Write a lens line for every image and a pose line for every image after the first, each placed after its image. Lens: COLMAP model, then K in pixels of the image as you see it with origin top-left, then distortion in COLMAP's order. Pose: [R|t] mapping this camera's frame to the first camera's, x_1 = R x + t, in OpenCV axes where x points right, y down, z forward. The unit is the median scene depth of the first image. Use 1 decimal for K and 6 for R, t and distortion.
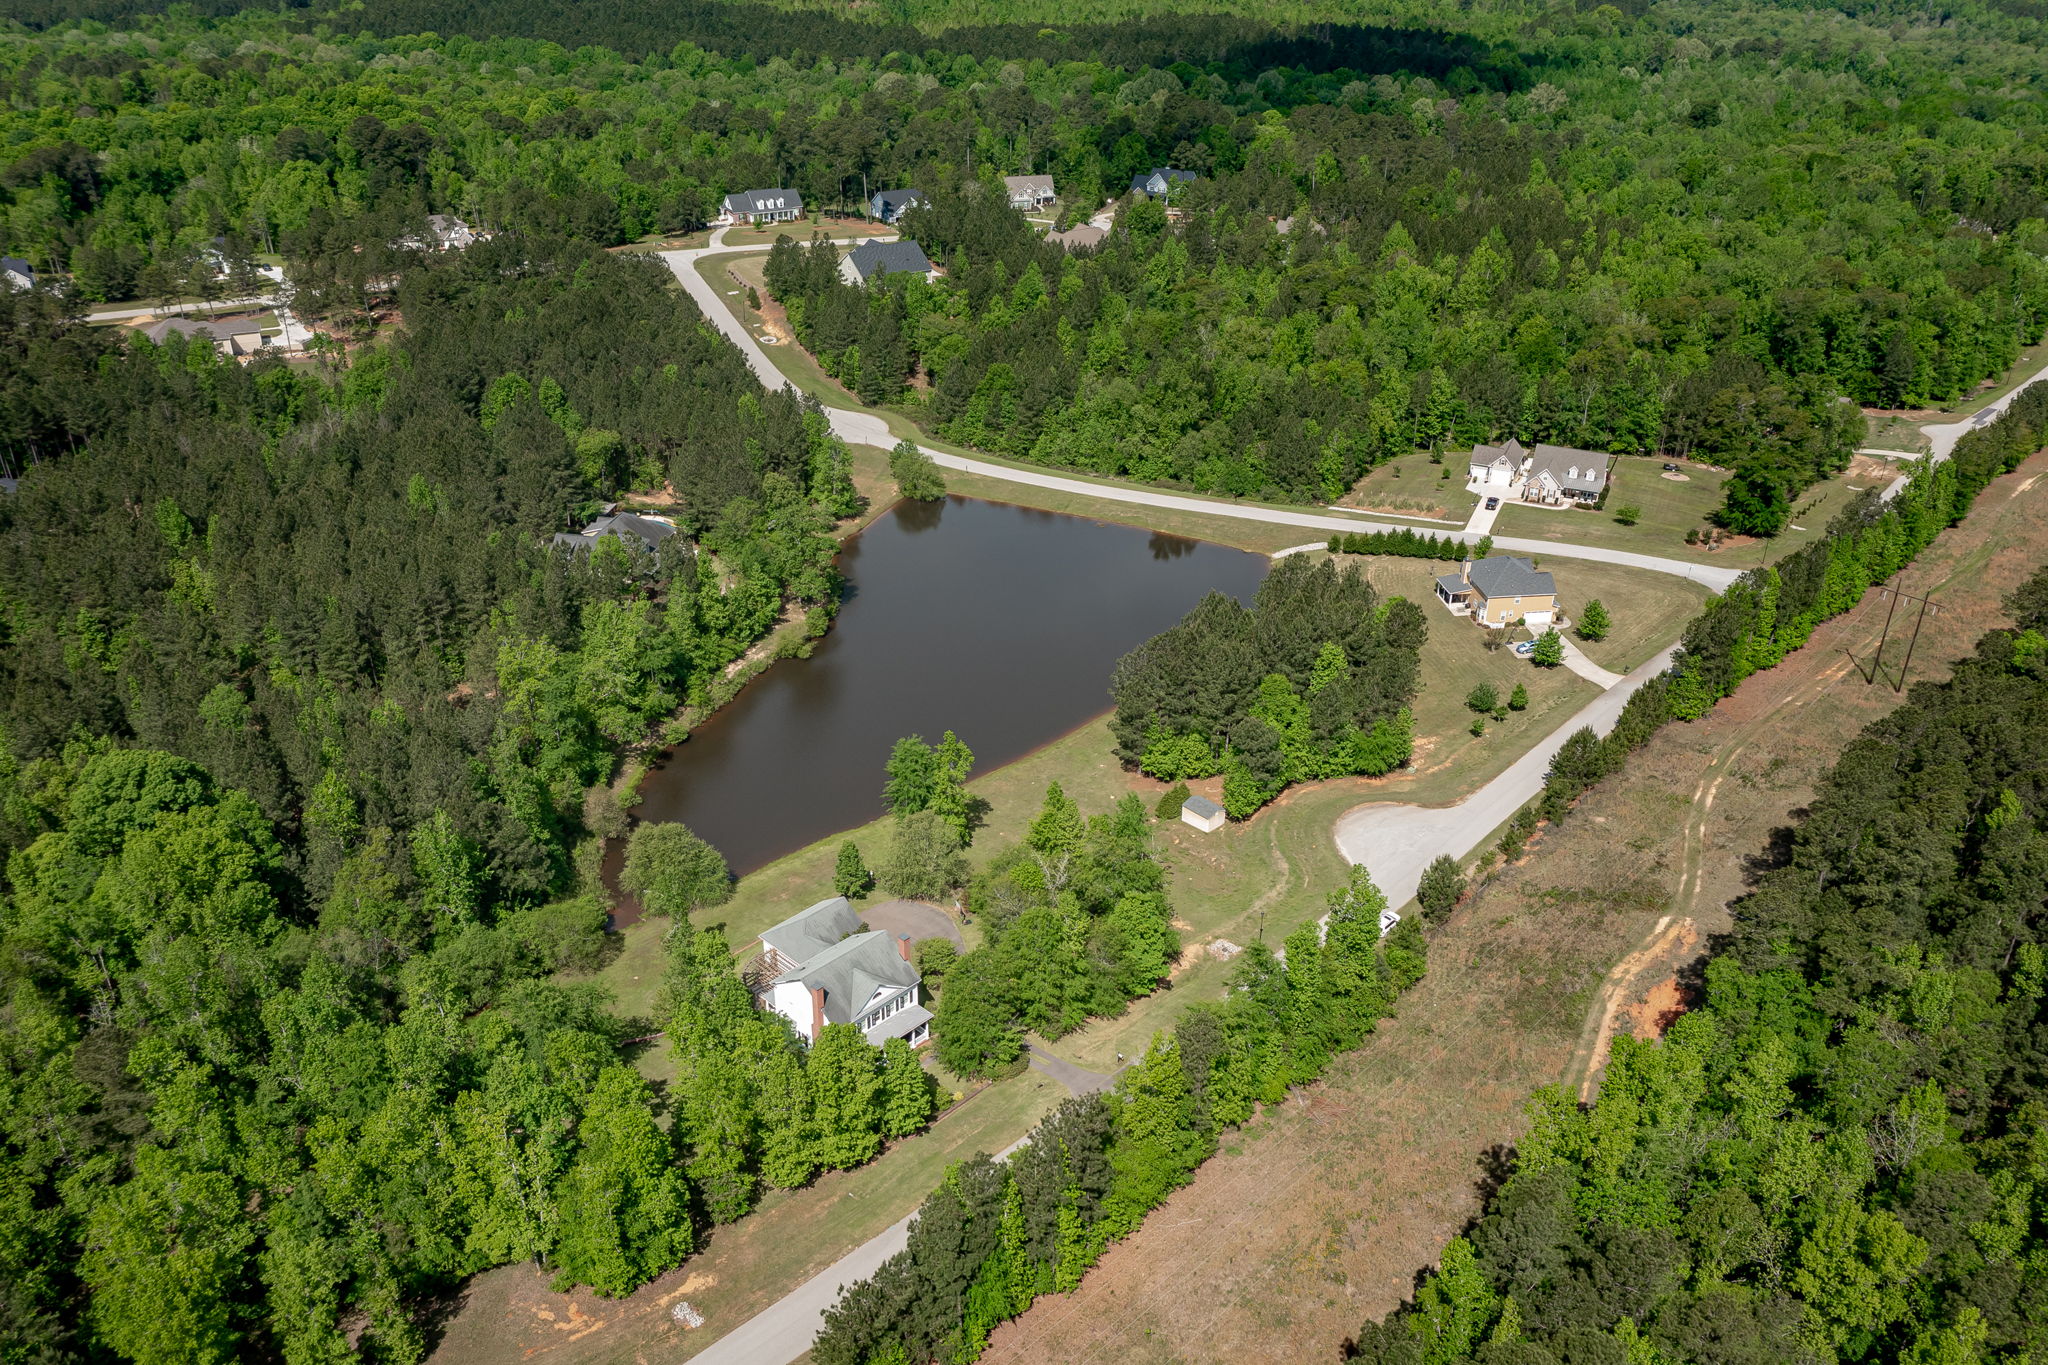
lens RADIAL K [[1588.7, 0, 1024.0], [0, 1588.7, 682.5], [0, 0, 1]] dist [-0.002548, -0.000954]
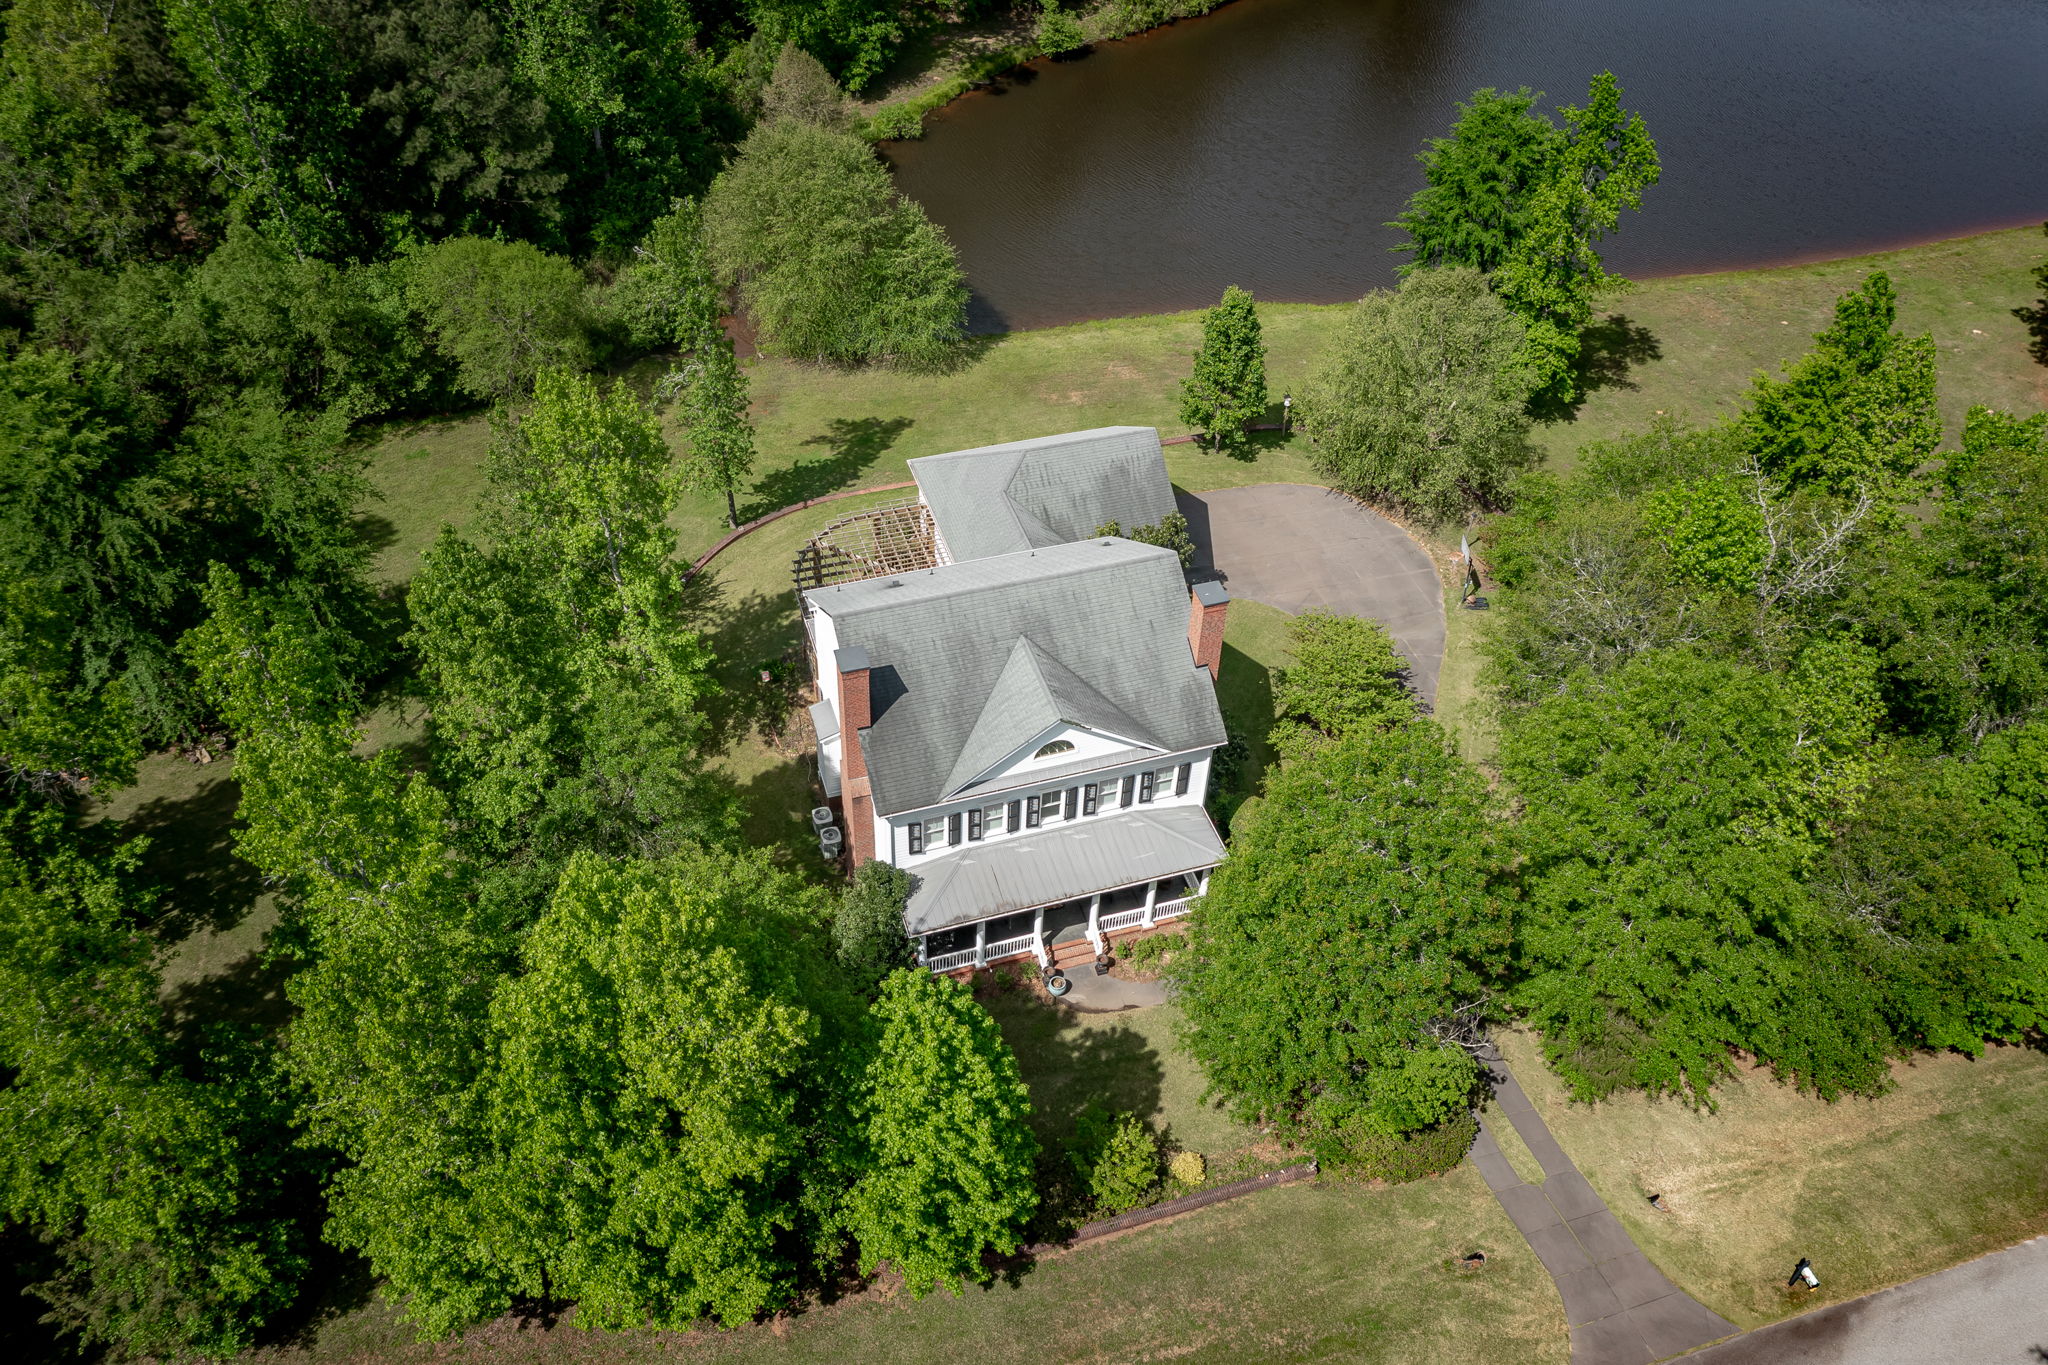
lens RADIAL K [[1588.7, 0, 1024.0], [0, 1588.7, 682.5], [0, 0, 1]] dist [-0.002548, -0.000954]
pose [[0.883174, 0.340854, -0.322215, -0.002697], [-0.242876, 0.920020, 0.307530, 0.053498], [0.401267, -0.193344, 0.895323, 0.414881]]
